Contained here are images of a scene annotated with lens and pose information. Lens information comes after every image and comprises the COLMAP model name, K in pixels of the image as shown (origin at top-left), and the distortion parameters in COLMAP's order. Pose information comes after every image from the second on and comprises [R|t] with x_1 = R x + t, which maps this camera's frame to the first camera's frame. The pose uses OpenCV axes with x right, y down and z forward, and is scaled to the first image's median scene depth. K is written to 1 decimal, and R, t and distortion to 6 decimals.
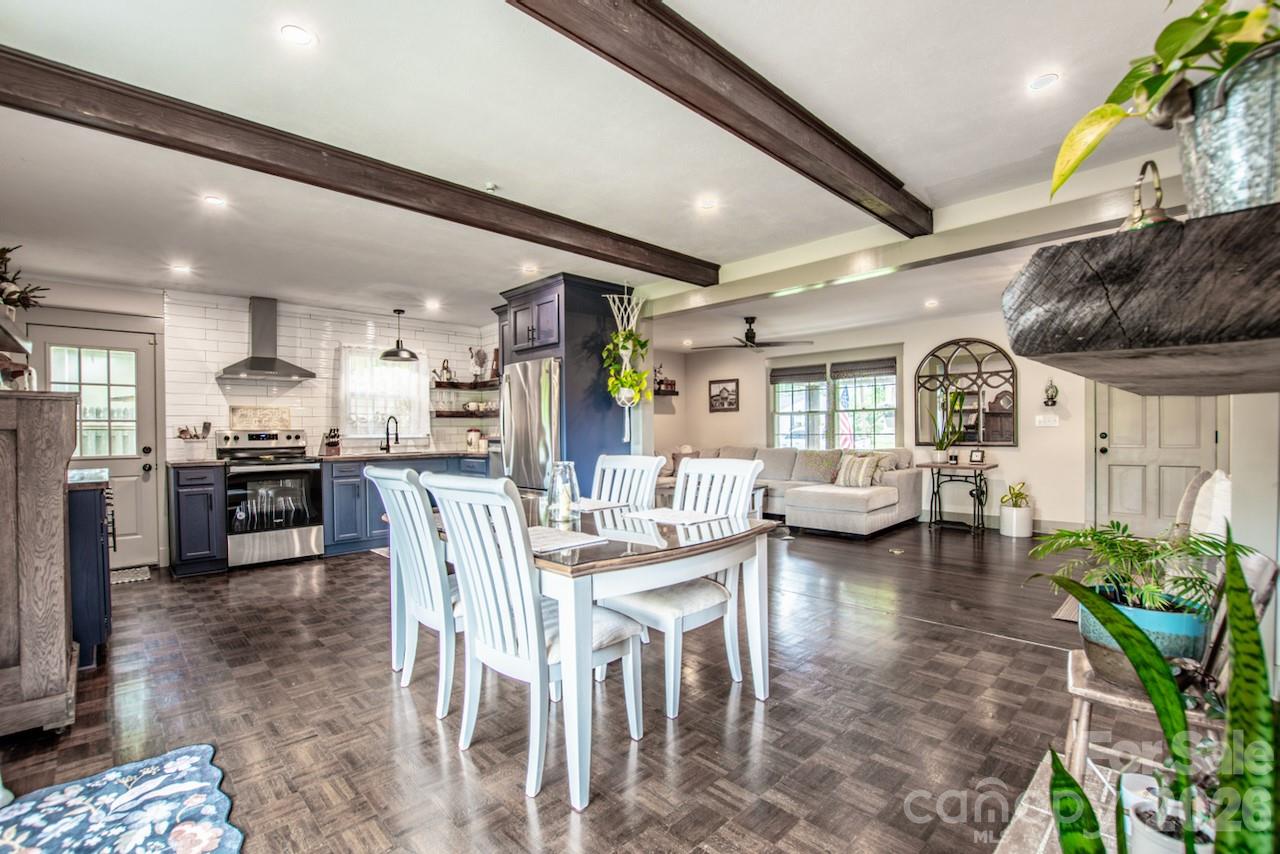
lens RADIAL K [[580.3, 0, 627.8], [0, 580.3, 437.6], [0, 0, 1]] dist [-0.034922, 0.005320]
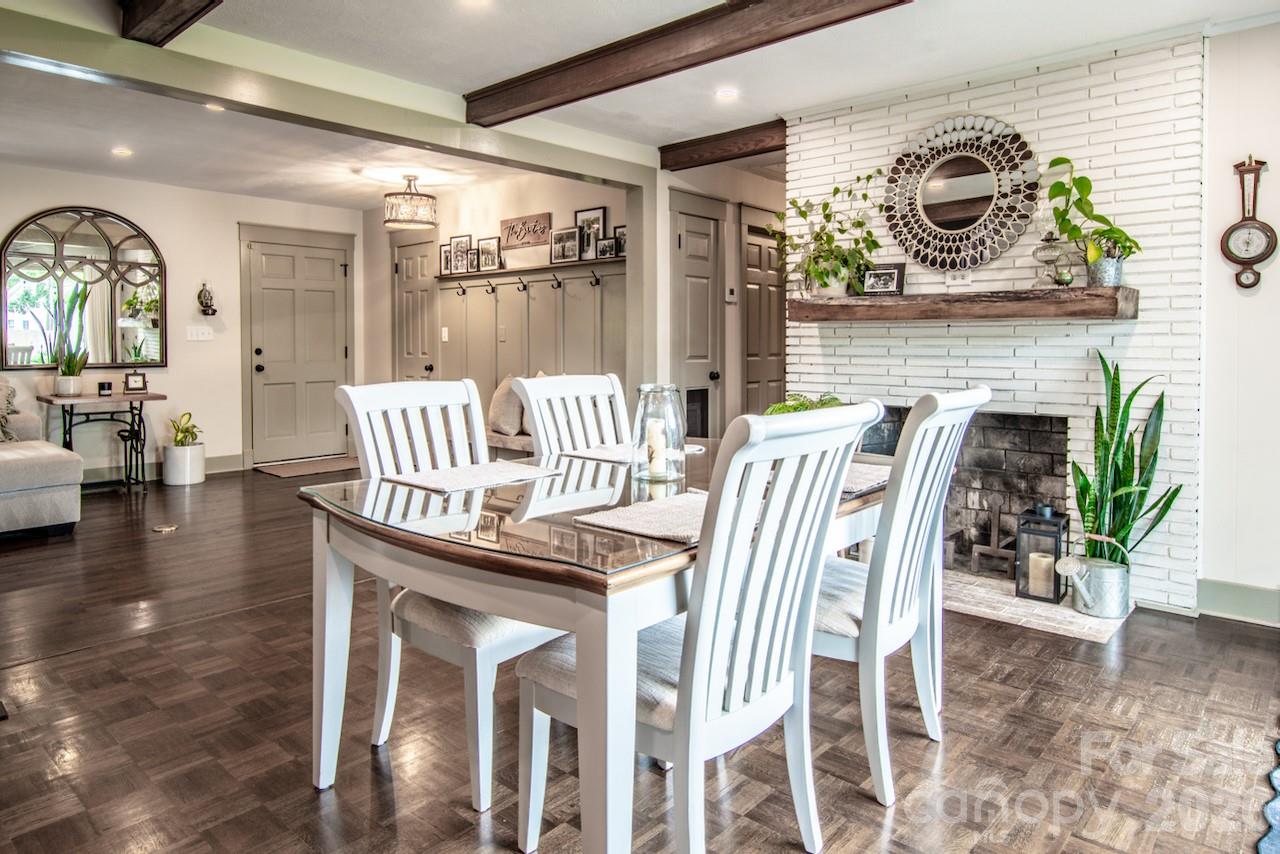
lens RADIAL K [[801.9, 0, 627.0], [0, 801.9, 358.1], [0, 0, 1]] dist [-0.007055, 0.002495]
pose [[-0.081670, -0.008470, 0.996623, -0.470663], [0.014221, 0.999852, 0.009663, 0.002652], [-0.996558, 0.014962, -0.081537, 0.544324]]
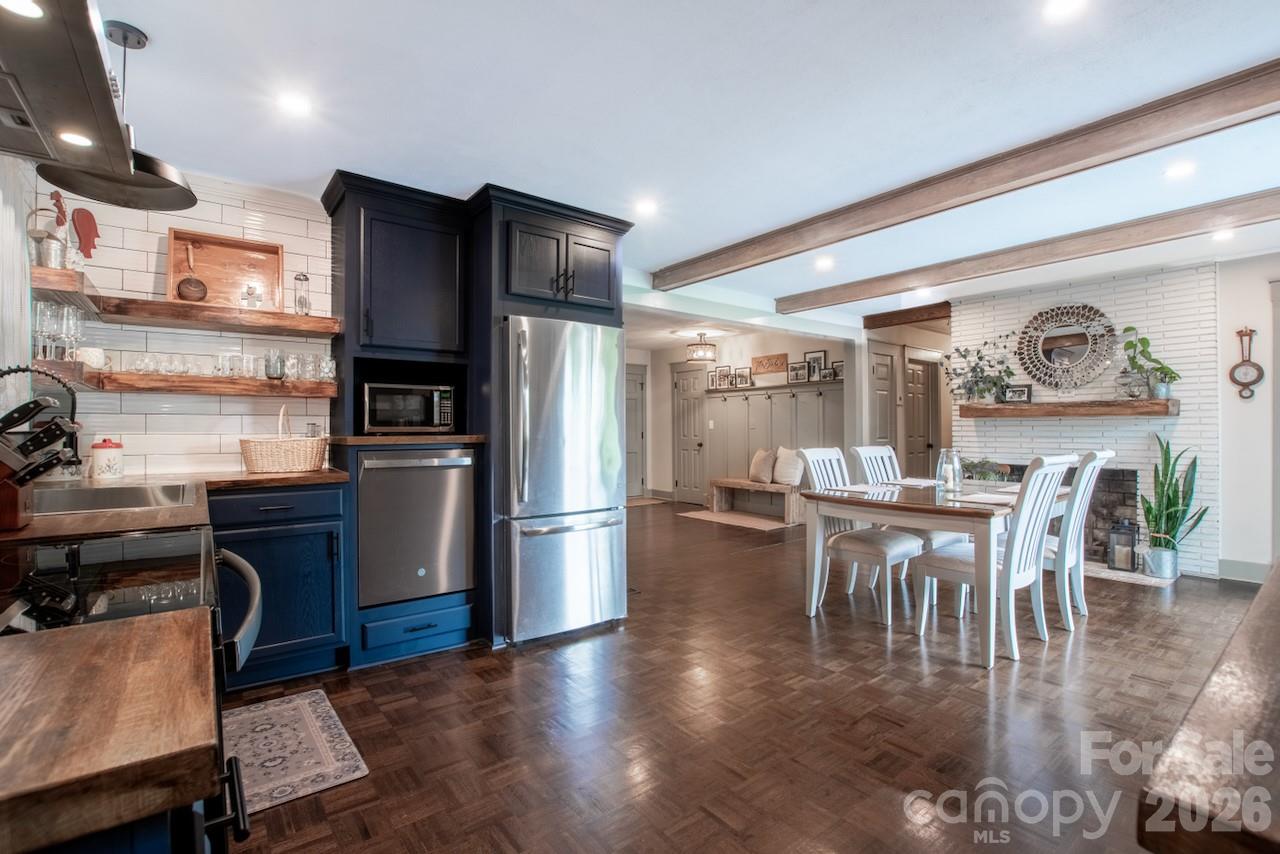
lens RADIAL K [[580.3, 0, 637.6], [0, 580.3, 427.1], [0, 0, 1]] dist [-0.034922, 0.005320]
pose [[0.093381, 0.013906, 0.995533, -0.734245], [0.015392, 0.999763, -0.015409, 0.000514], [-0.995511, 0.016762, 0.093145, 0.773966]]
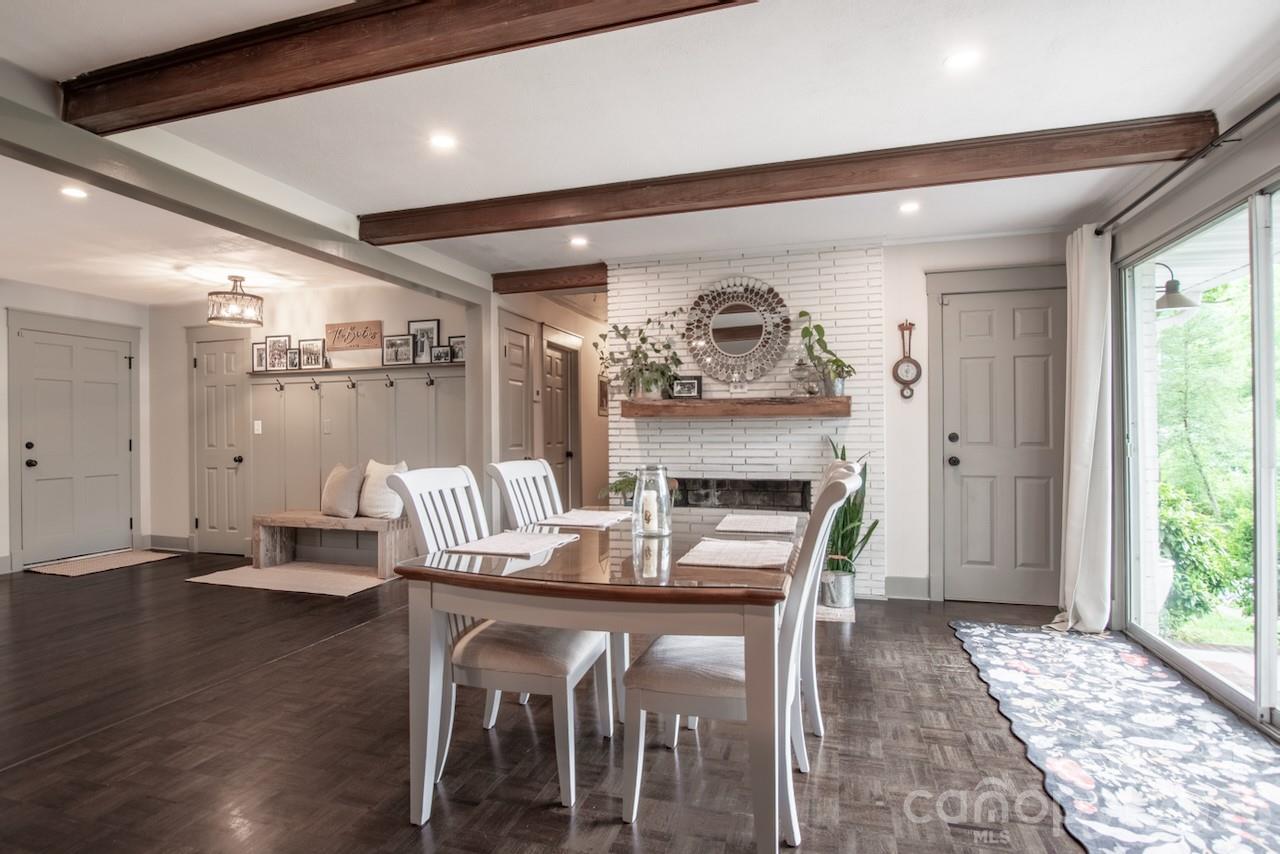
lens RADIAL K [[657.6, 0, 642.7], [0, 657.6, 430.1], [0, 0, 1]] dist [-0.031561, 0.006005]
pose [[-0.504258, 0.017038, 0.863385, -0.451798], [0.022737, 0.999721, -0.006449, -0.000178], [-0.863254, 0.016379, -0.504504, 0.717288]]
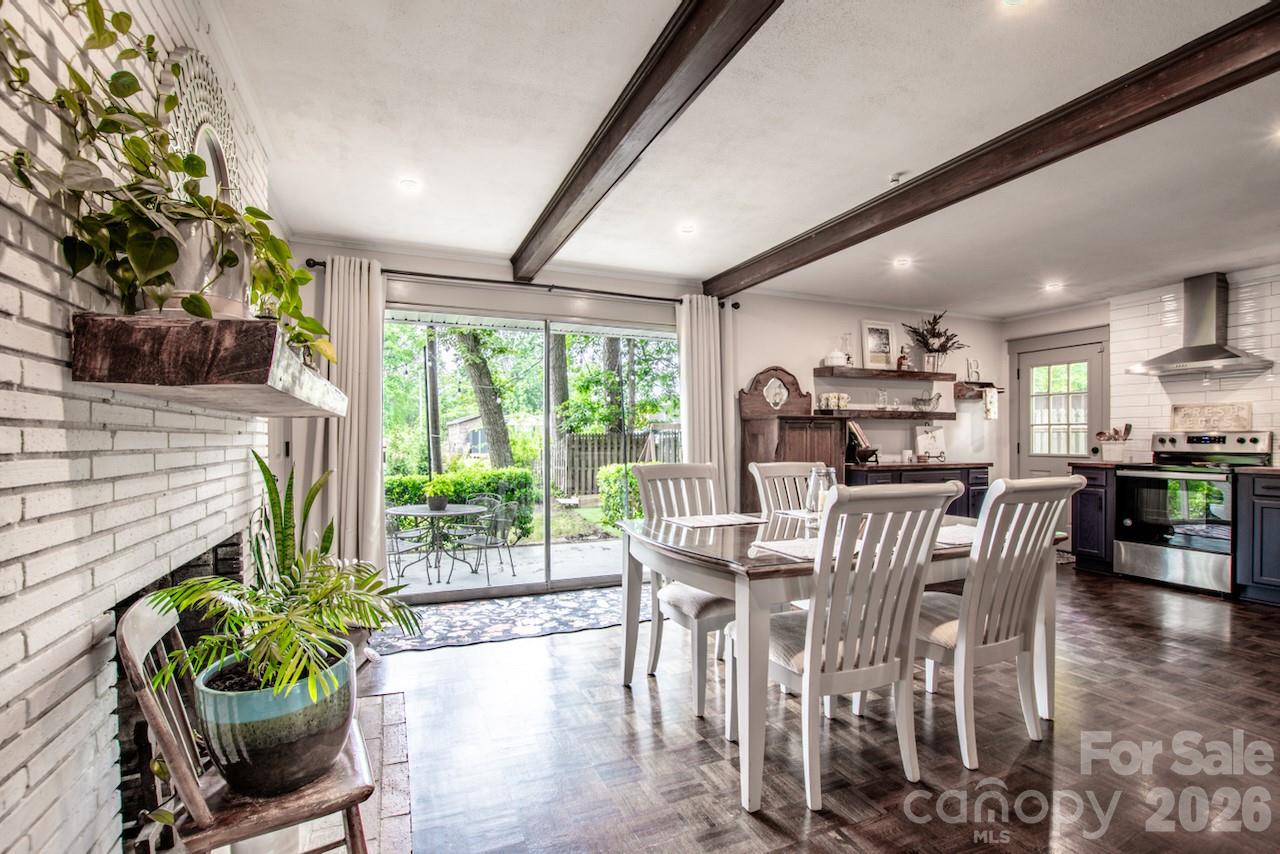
lens RADIAL K [[580.3, 0, 634.5], [0, 580.3, 440.7], [0, 0, 1]] dist [-0.034922, 0.005320]
pose [[-0.350990, 0.012175, -0.936300, 0.433975], [-0.007537, 0.999846, 0.015827, -0.006396], [0.936349, 0.012612, -0.350844, 0.500447]]
